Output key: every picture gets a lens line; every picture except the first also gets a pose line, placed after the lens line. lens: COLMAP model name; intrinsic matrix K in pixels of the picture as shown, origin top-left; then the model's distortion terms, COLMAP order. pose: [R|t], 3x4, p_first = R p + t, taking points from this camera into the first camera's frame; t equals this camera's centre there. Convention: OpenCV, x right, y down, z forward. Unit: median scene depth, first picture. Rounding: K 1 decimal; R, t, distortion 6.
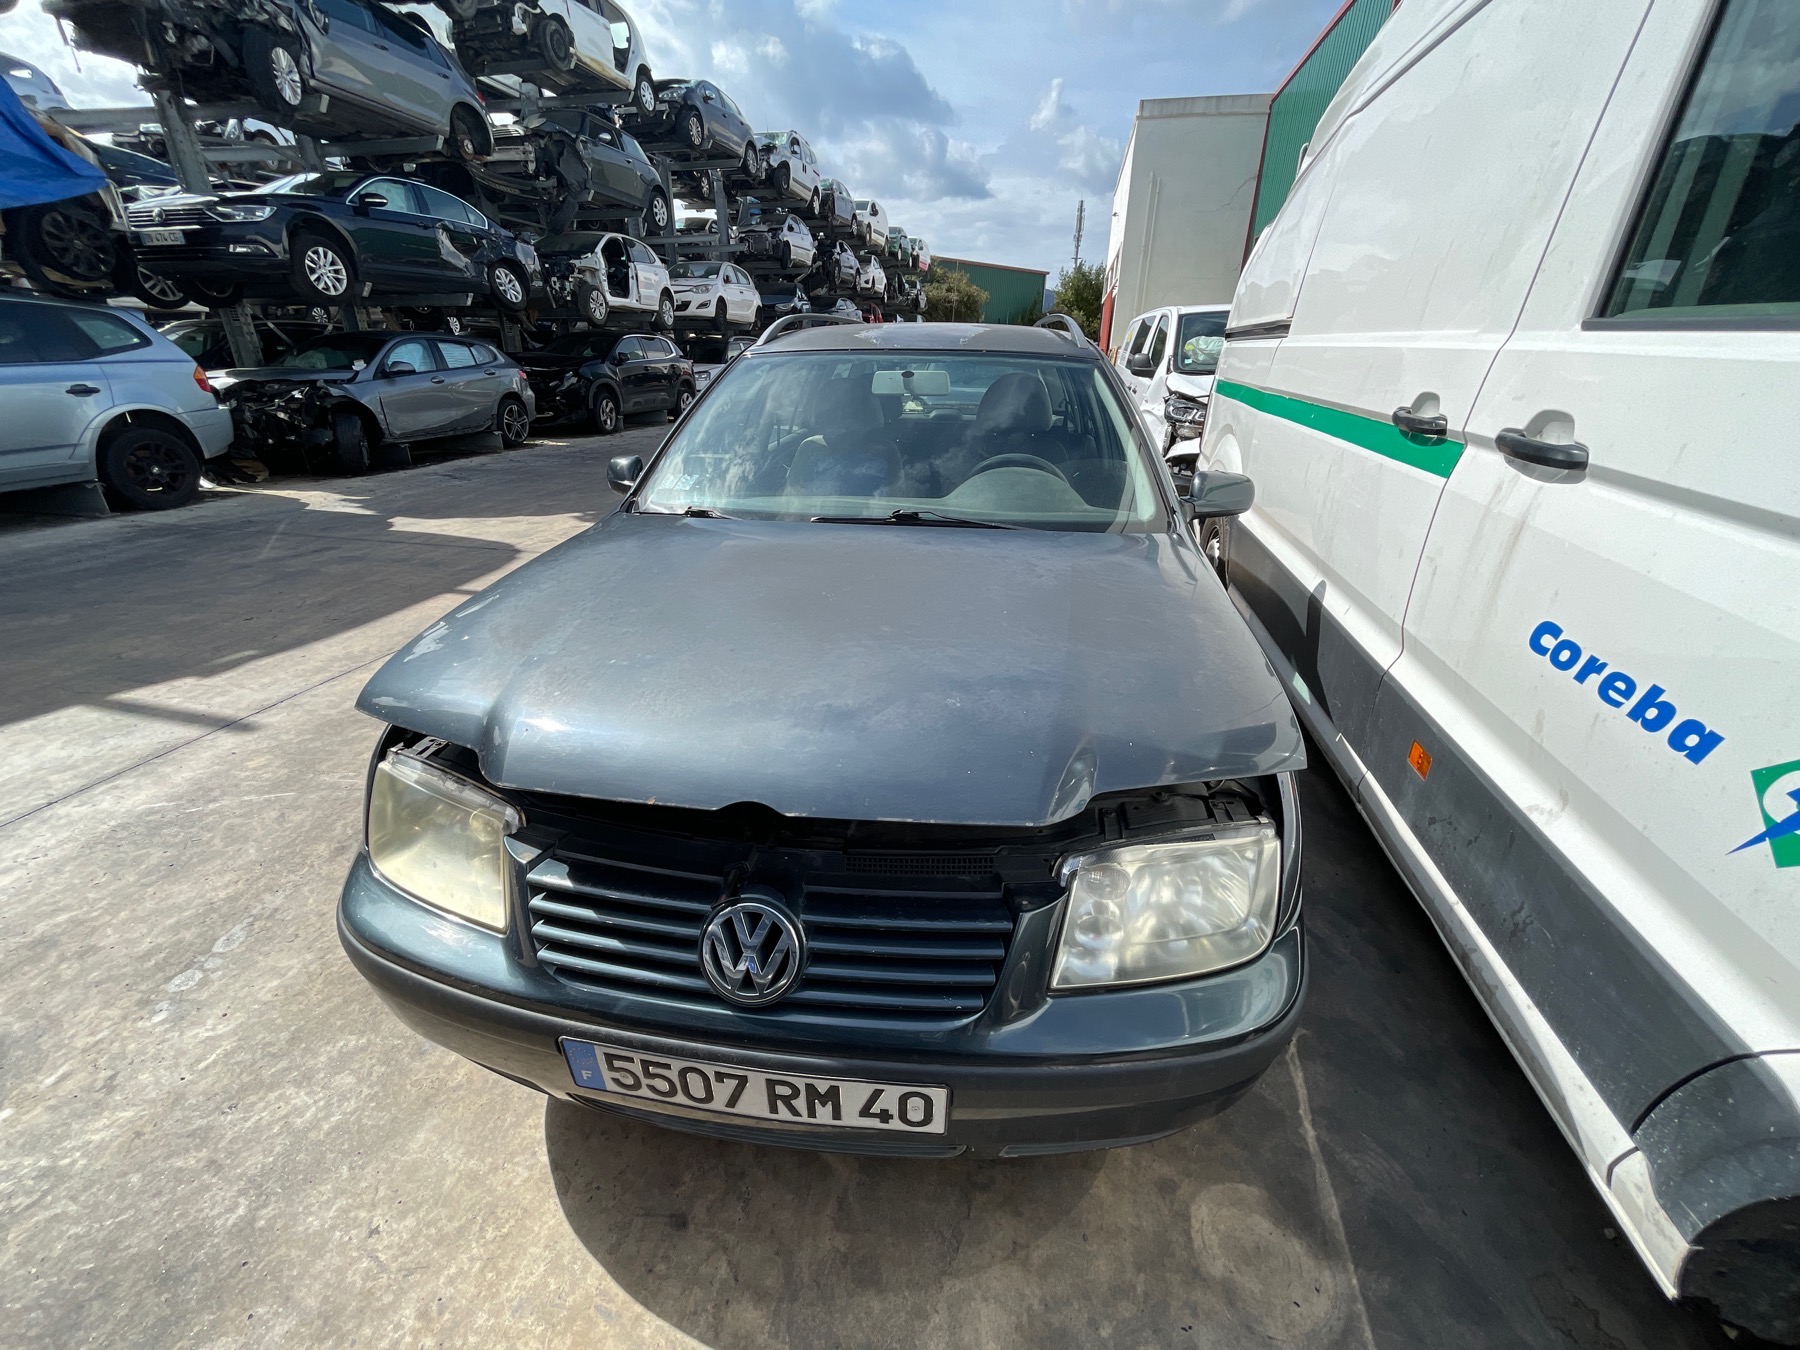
lens RADIAL K [[718.4, 0, 913.6], [0, 718.4, 677.8], [0, 0, 1]] dist [-0.000887, -0.000194]
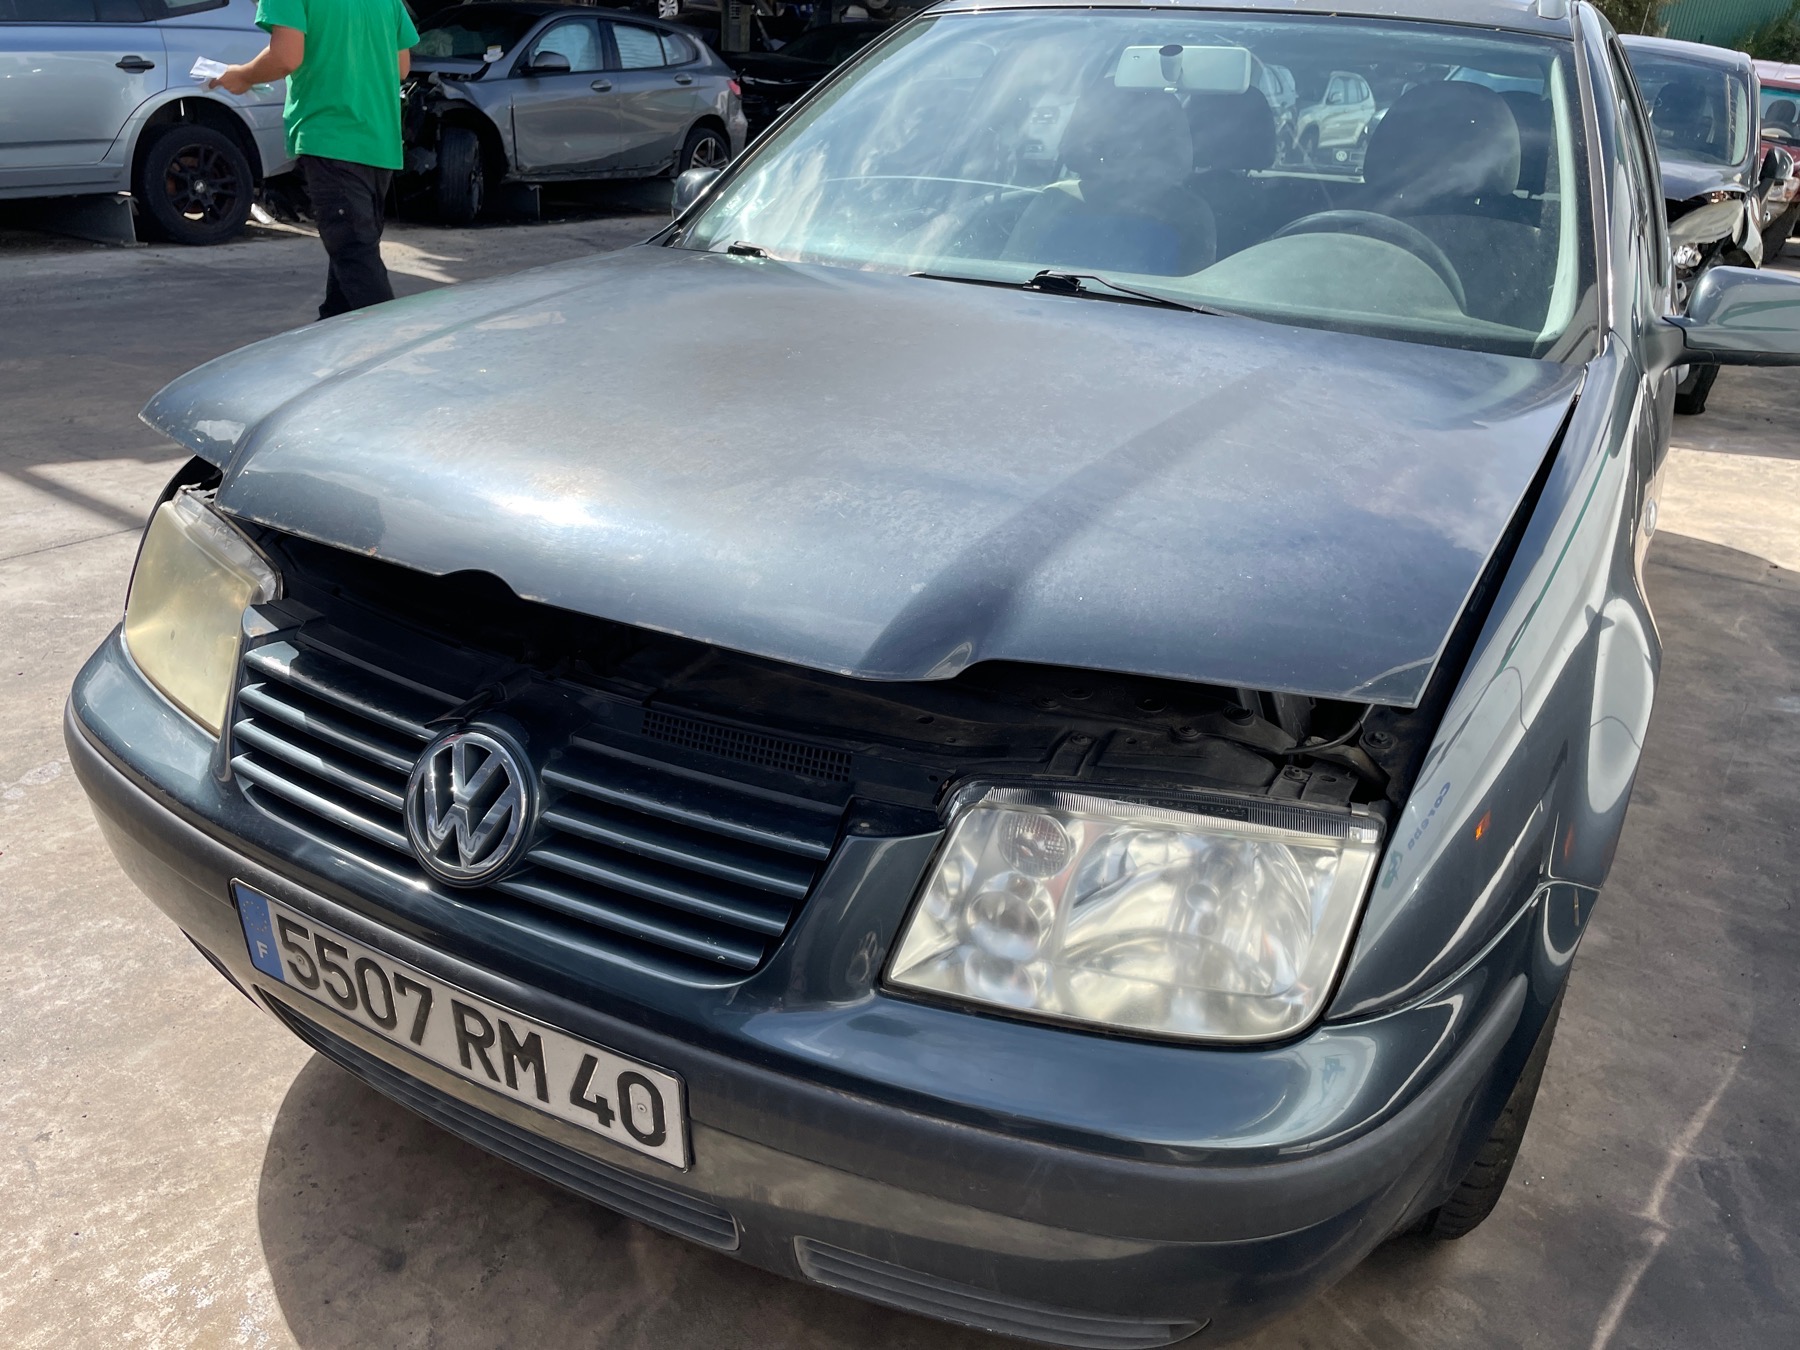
lens RADIAL K [[1355.4, 0, 905.4], [0, 1355.4, 672.4], [0, 0, 1]] dist [0.046759, -0.058816]
pose [[0.932375, 0.182600, -0.311986, 0.404969], [-0.187304, 0.982186, 0.015094, 0.126488], [0.309184, 0.044363, 0.949967, -0.063449]]
